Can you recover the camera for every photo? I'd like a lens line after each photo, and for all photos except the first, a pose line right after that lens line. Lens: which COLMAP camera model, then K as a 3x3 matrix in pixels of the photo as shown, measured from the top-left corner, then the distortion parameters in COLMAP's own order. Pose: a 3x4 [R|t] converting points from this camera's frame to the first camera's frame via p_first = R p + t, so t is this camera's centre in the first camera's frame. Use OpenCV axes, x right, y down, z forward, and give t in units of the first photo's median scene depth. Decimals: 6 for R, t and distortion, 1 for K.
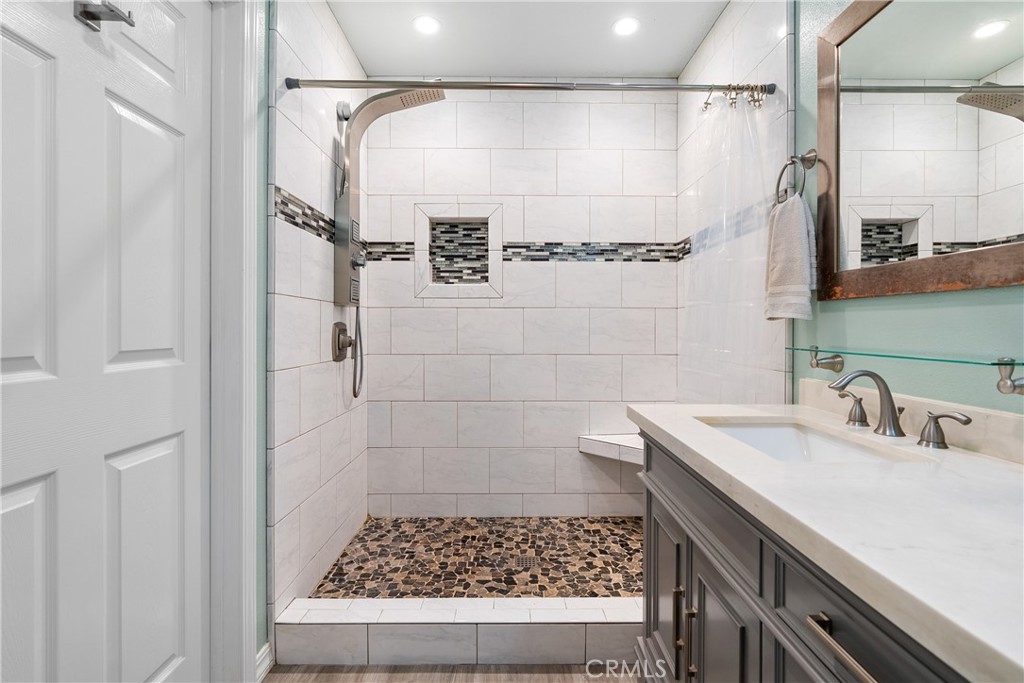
lens RADIAL K [[464.6, 0, 514.0], [0, 464.6, 335.5], [0, 0, 1]] dist [-0.010805, 0.003603]
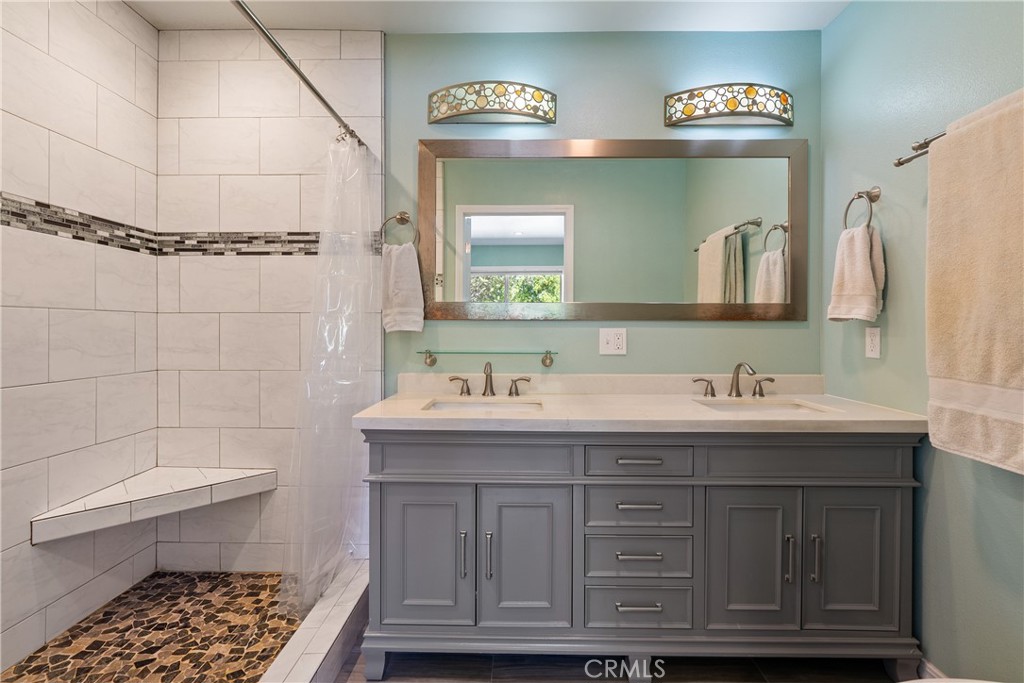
lens RADIAL K [[464.6, 0, 512.9], [0, 464.6, 333.0], [0, 0, 1]] dist [-0.010805, 0.003603]
pose [[0.032770, -0.011577, 0.999396, -0.440424], [0.014941, 0.999827, 0.011092, -0.023629], [-0.999351, 0.014569, 0.032937, 0.355906]]
